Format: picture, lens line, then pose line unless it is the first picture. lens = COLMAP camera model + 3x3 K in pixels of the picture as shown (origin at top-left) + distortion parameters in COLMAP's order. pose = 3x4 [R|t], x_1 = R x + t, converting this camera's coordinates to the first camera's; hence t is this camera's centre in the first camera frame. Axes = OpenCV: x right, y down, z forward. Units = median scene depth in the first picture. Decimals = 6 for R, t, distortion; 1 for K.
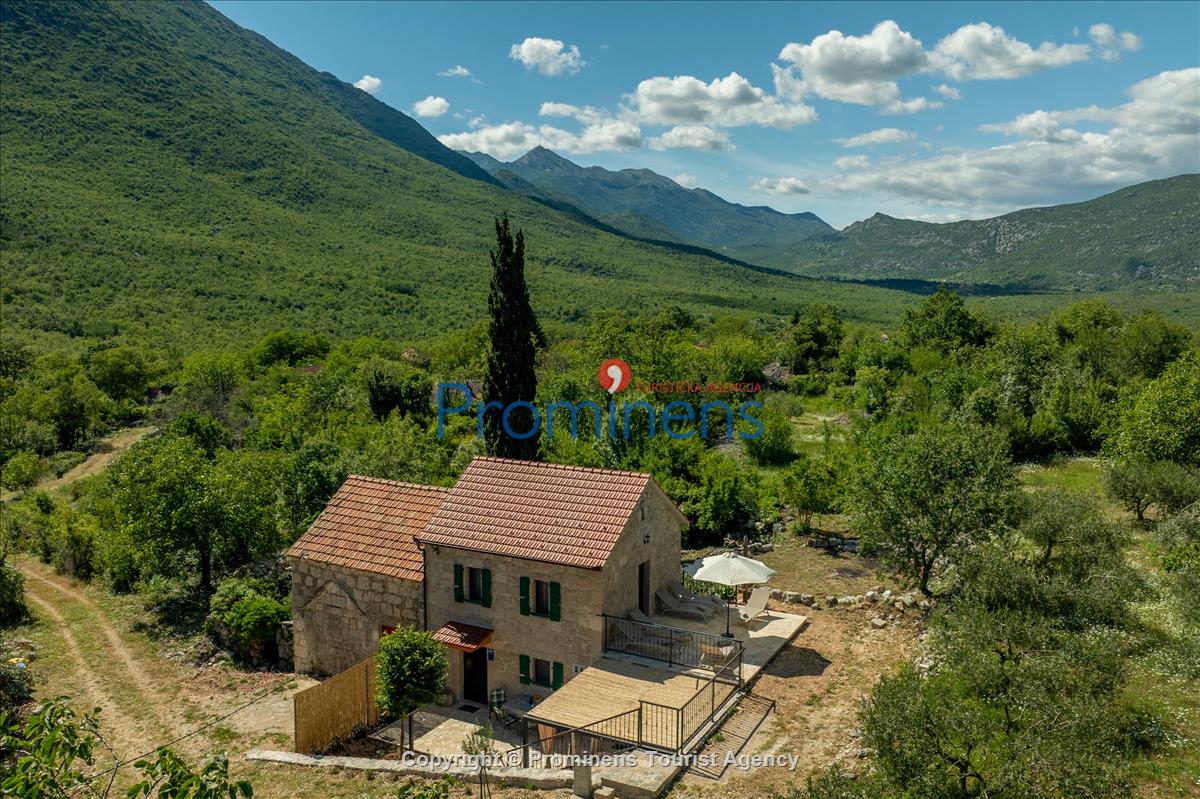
lens RADIAL K [[1005.4, 0, 598.0], [0, 1005.4, 400.1], [0, 0, 1]] dist [-0.014384, -0.012125]
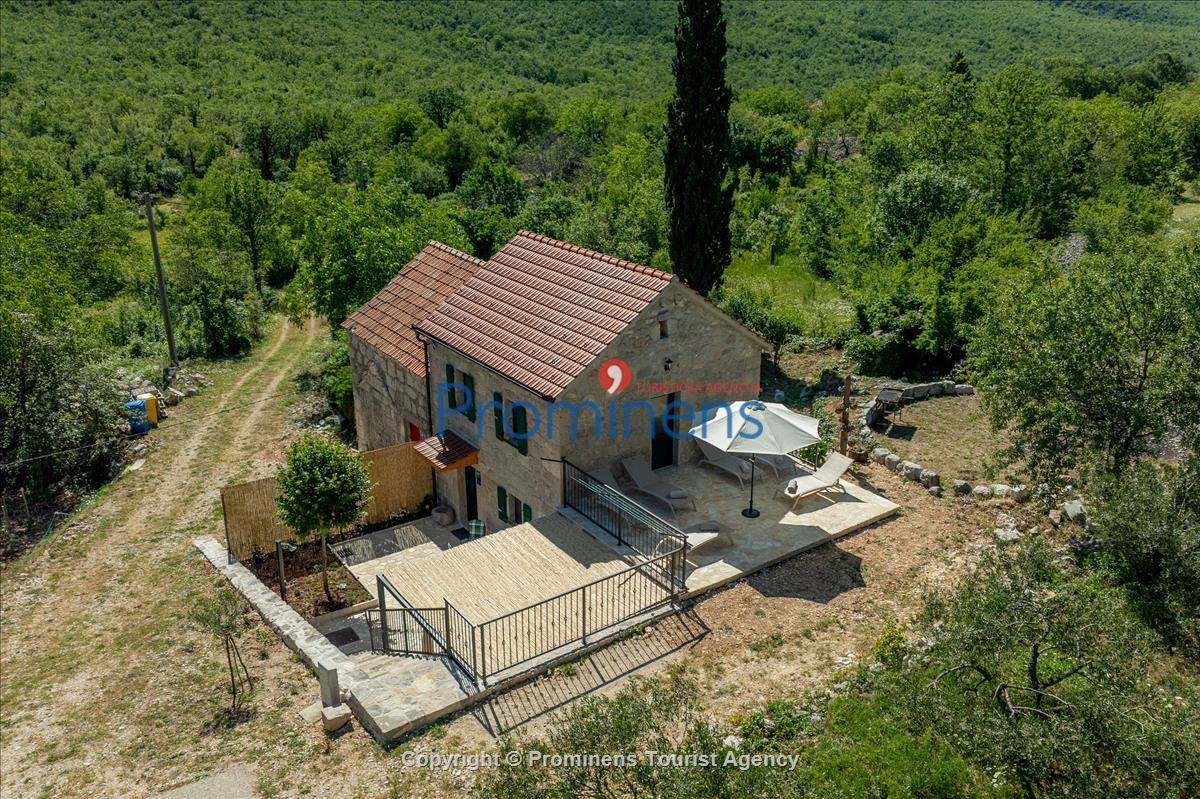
lens RADIAL K [[1005.4, 0, 596.2], [0, 1005.4, 401.7], [0, 0, 1]] dist [-0.014384, -0.012125]
pose [[0.893968, 0.147482, -0.423167, 0.208818], [-0.042921, 0.968131, 0.246739, -0.007951], [0.446071, -0.202414, 0.871808, 0.227404]]
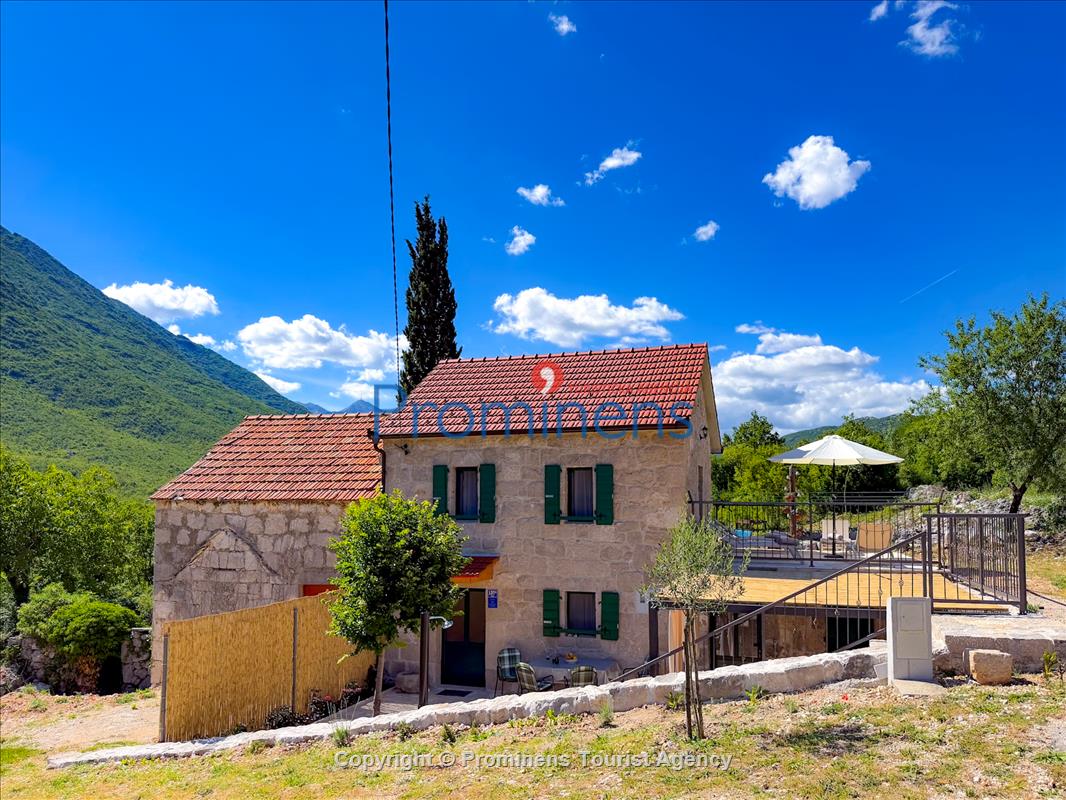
lens RADIAL K [[772.7, 0, 570.9], [0, 772.7, 460.0], [0, 0, 1]] dist [0.052561, -0.070805]
pose [[0.978107, 0.004515, 0.208056, -0.107086], [0.031651, 0.984907, -0.170167, 0.166733], [-0.205684, 0.173026, 0.963201, 0.326617]]
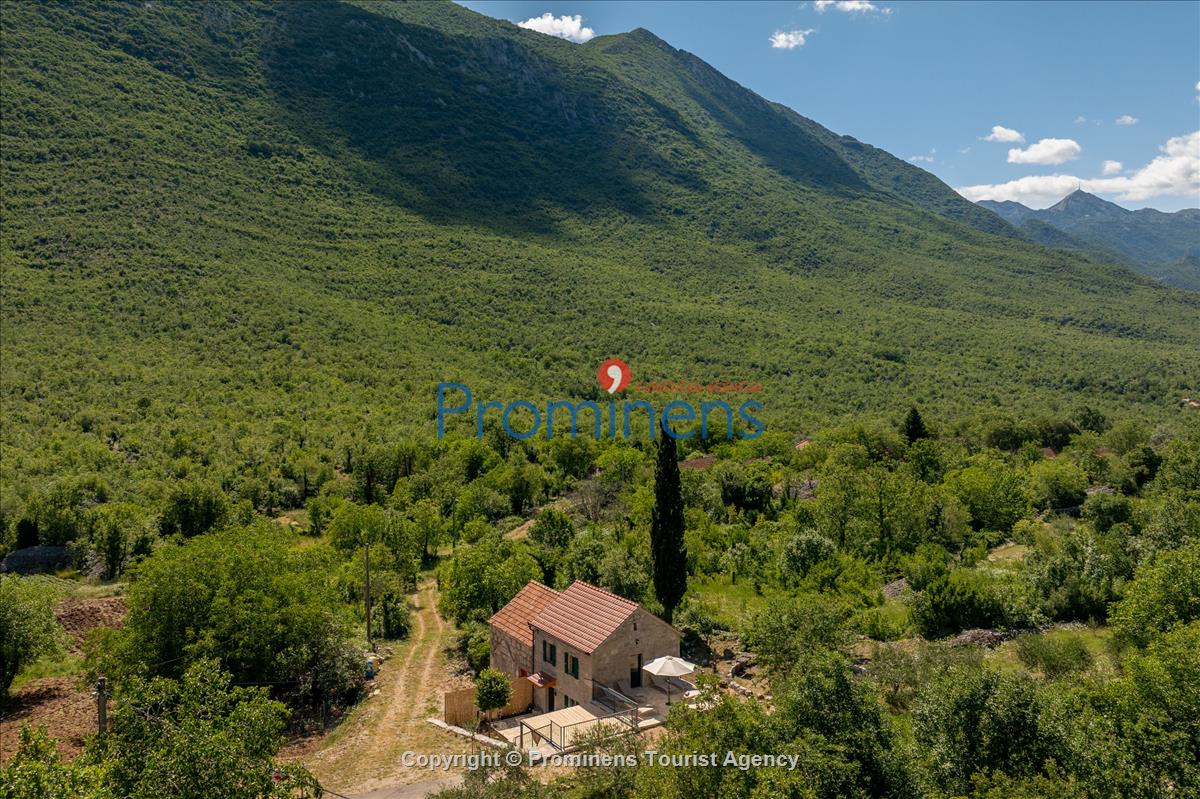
lens RADIAL K [[1005.4, 0, 596.8], [0, 1005.4, 398.0], [0, 0, 1]] dist [-0.014384, -0.012125]
pose [[0.875539, 0.027111, -0.482386, 0.549656], [-0.054062, 0.997652, -0.042053, -0.139401], [0.480113, 0.062898, 0.874949, -0.399491]]
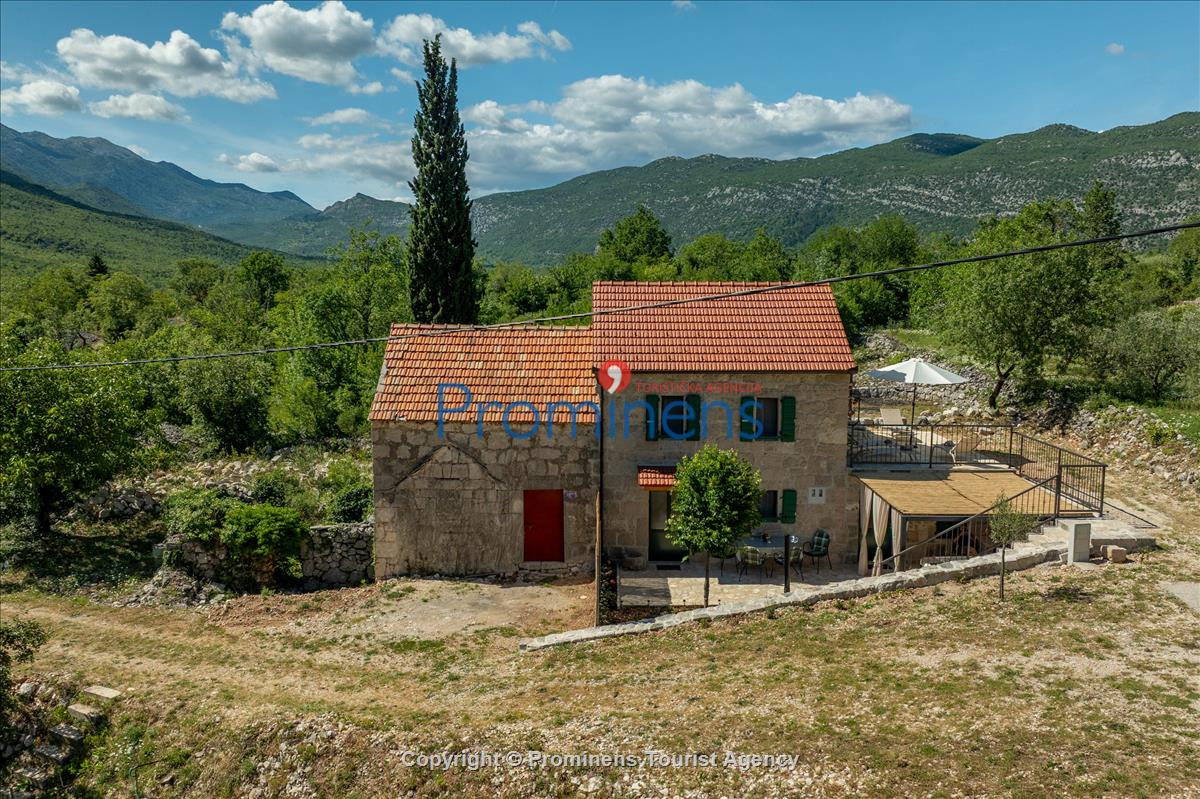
lens RADIAL K [[1005.4, 0, 601.2], [0, 1005.4, 404.2], [0, 0, 1]] dist [-0.014384, -0.012125]
pose [[0.876309, -0.068851, 0.476805, -0.379673], [0.058098, 0.997615, 0.037279, 0.092399], [-0.478234, -0.004967, 0.878218, 0.197402]]
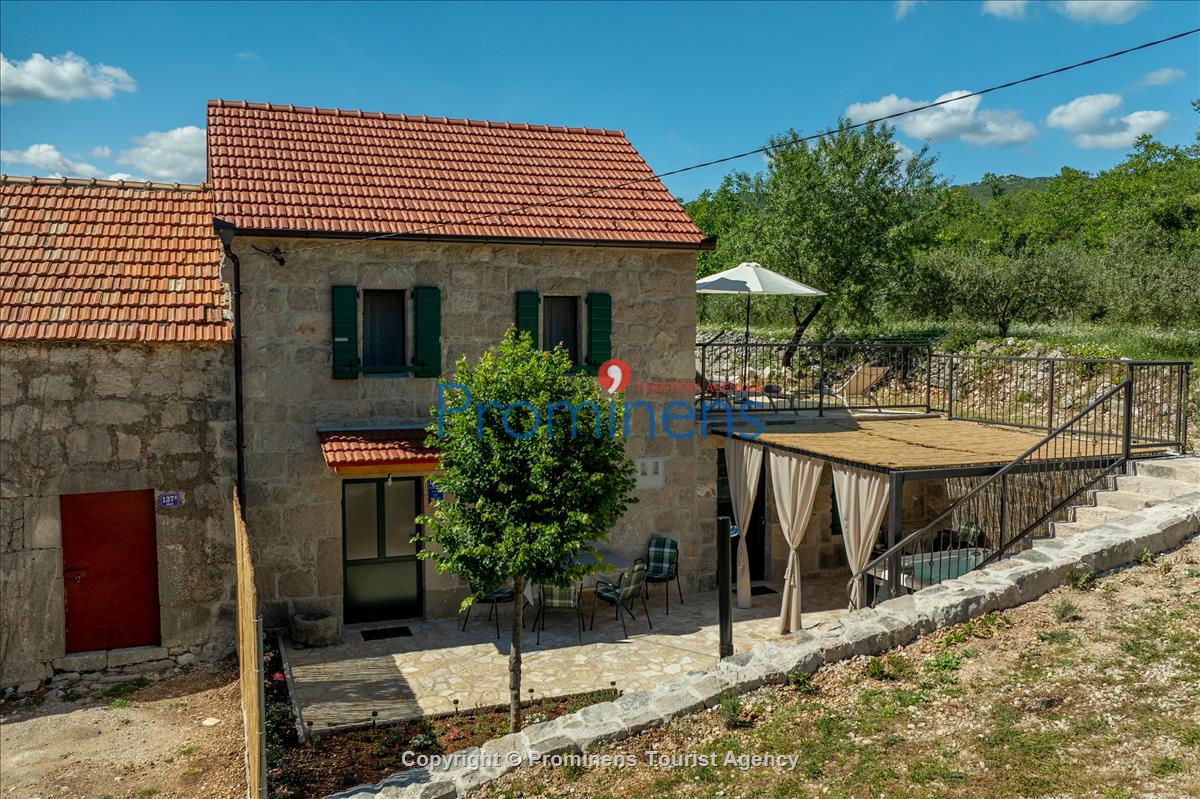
lens RADIAL K [[1005.4, 0, 600.8], [0, 1005.4, 399.7], [0, 0, 1]] dist [-0.014384, -0.012125]
pose [[0.635514, -0.058485, 0.769871, -0.260380], [0.090410, 0.995904, 0.001025, 0.146281], [-0.766778, 0.068953, 0.638199, 0.441035]]
